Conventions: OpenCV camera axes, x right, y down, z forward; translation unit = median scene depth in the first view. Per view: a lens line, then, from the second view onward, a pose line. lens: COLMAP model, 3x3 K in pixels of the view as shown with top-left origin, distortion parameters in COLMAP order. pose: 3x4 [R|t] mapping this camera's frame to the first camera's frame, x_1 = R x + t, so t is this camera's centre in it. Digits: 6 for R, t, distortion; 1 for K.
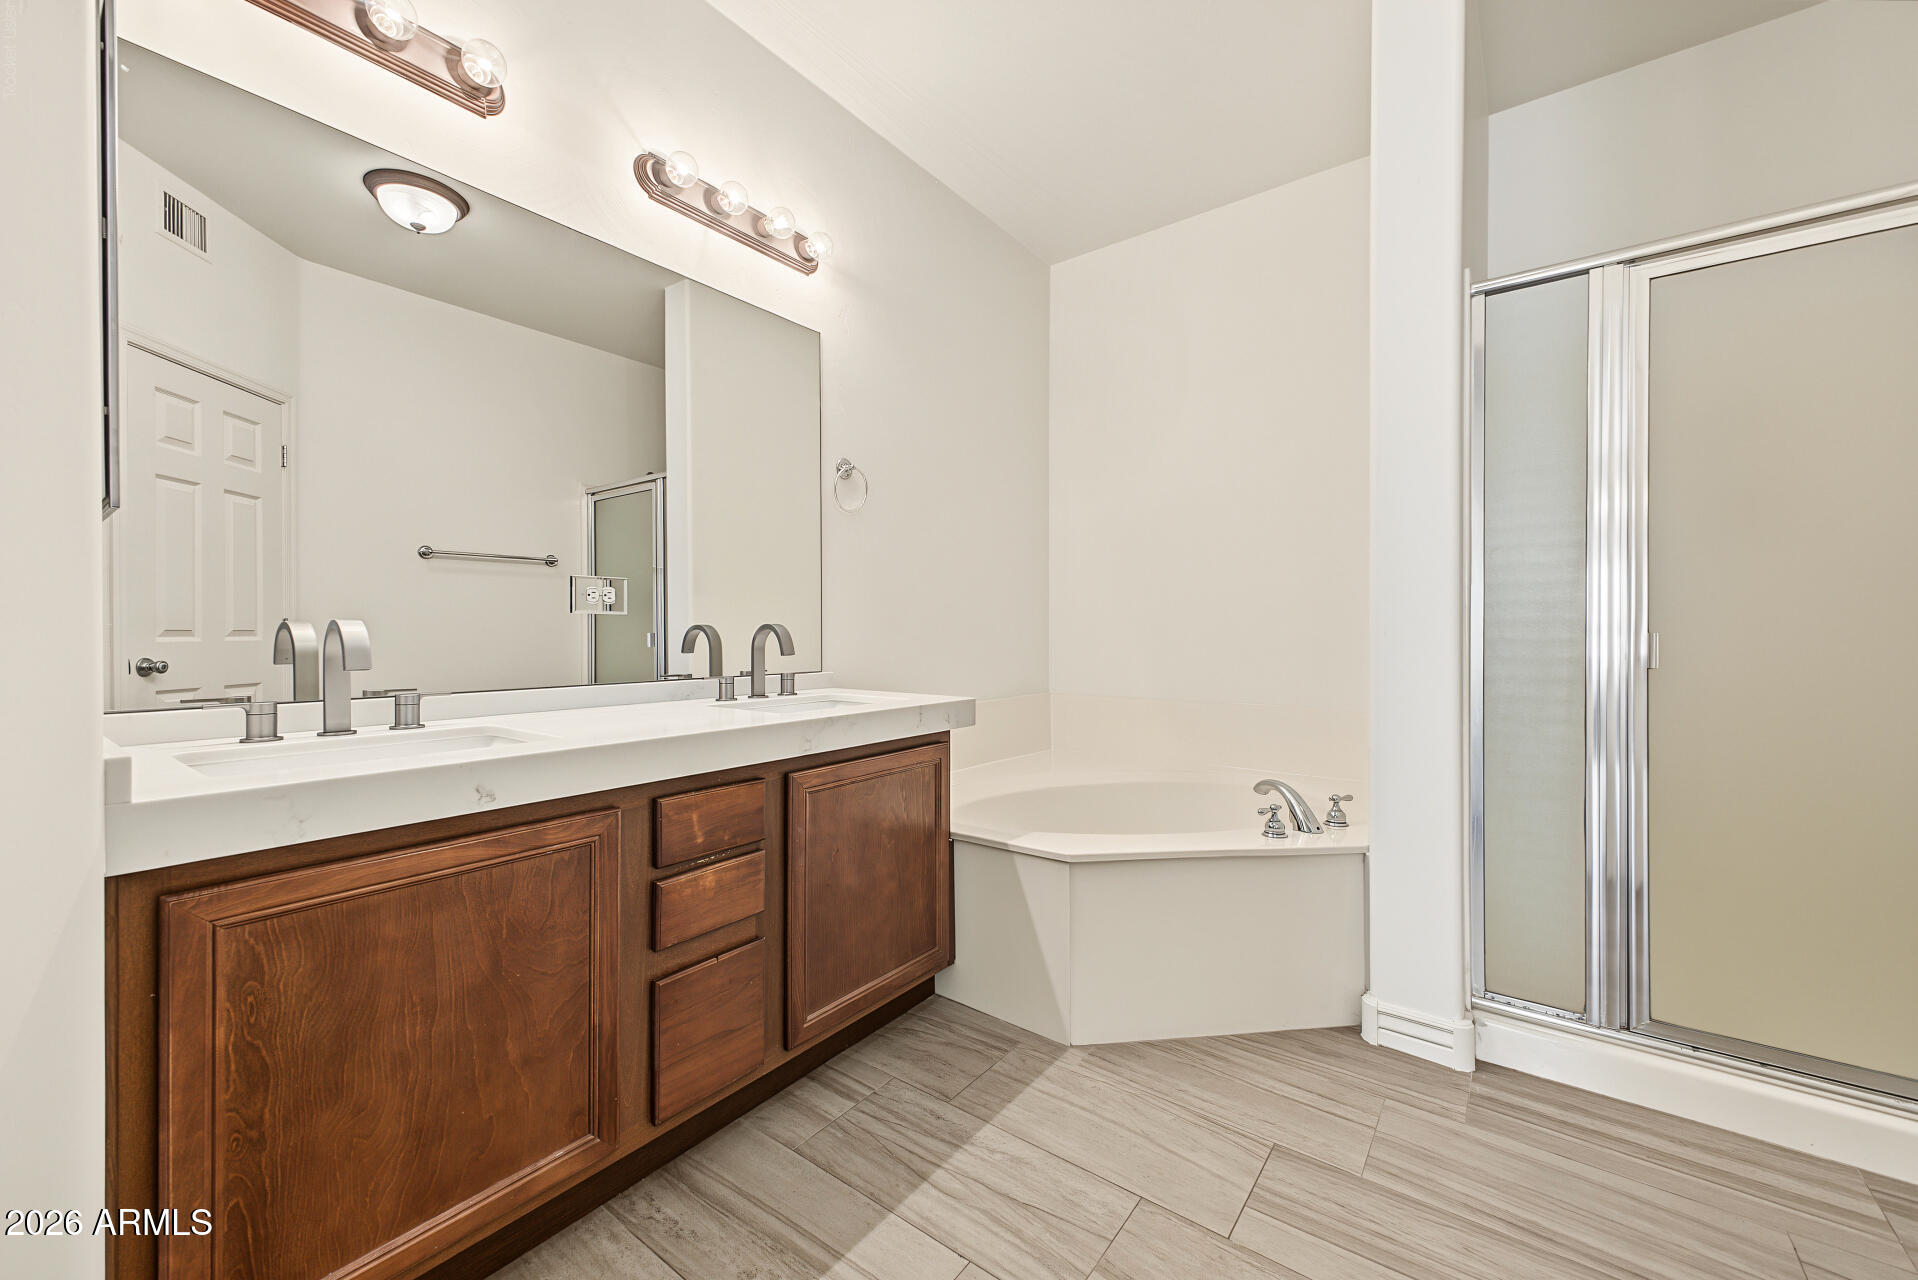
lens RADIAL K [[750.3, 0, 965.2], [0, 750.3, 633.2], [0, 0, 1]] dist [0.008953, -0.002250]
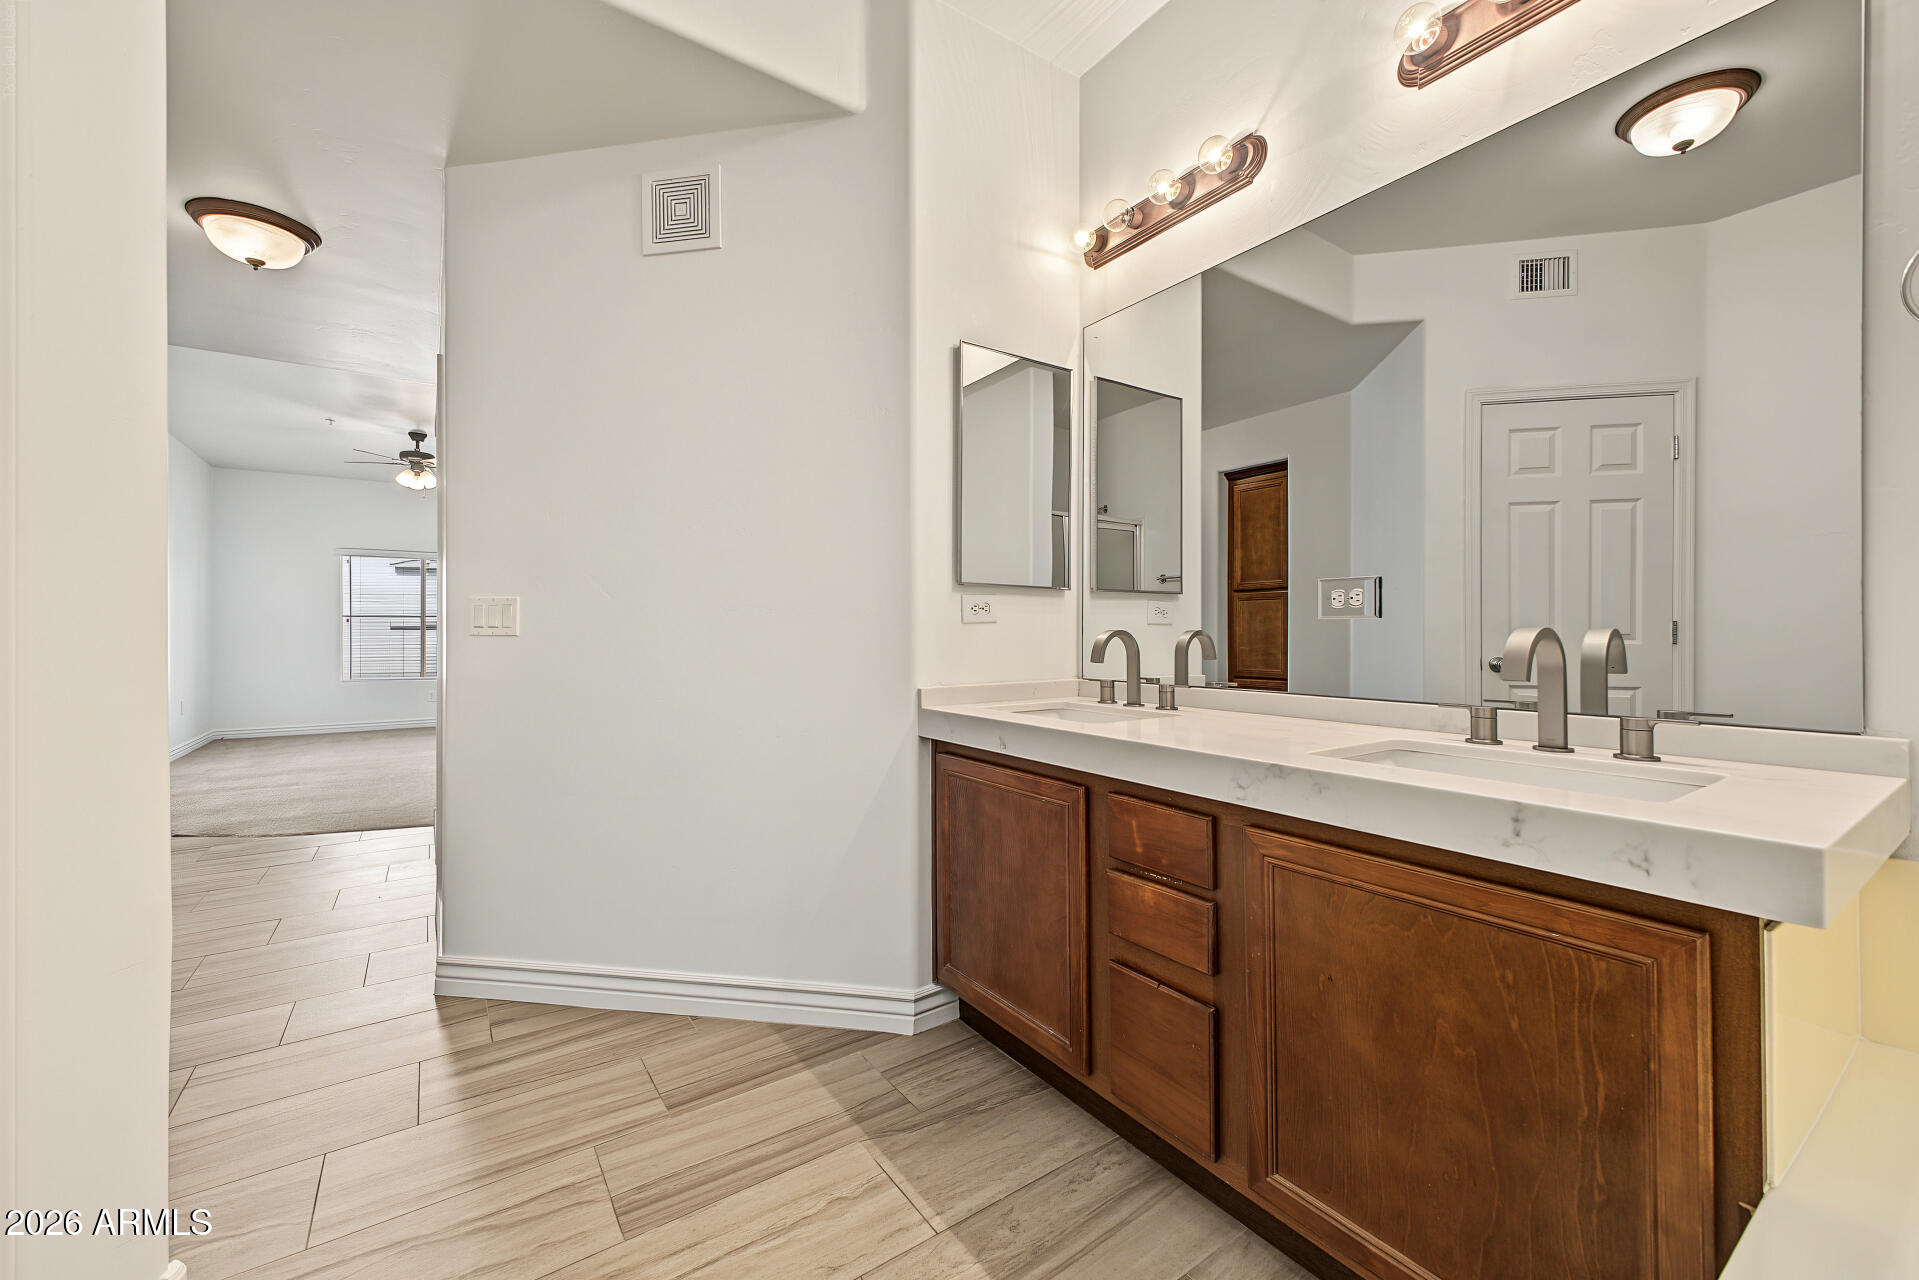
lens RADIAL K [[750.7, 0, 961.6], [0, 750.7, 635.5], [0, 0, 1]] dist [0.008953, -0.002250]
pose [[-0.302605, -0.003919, -0.953108, 0.659089], [-0.018206, 0.999833, 0.001669, -0.008062], [0.952942, 0.017857, -0.302626, 1.043613]]
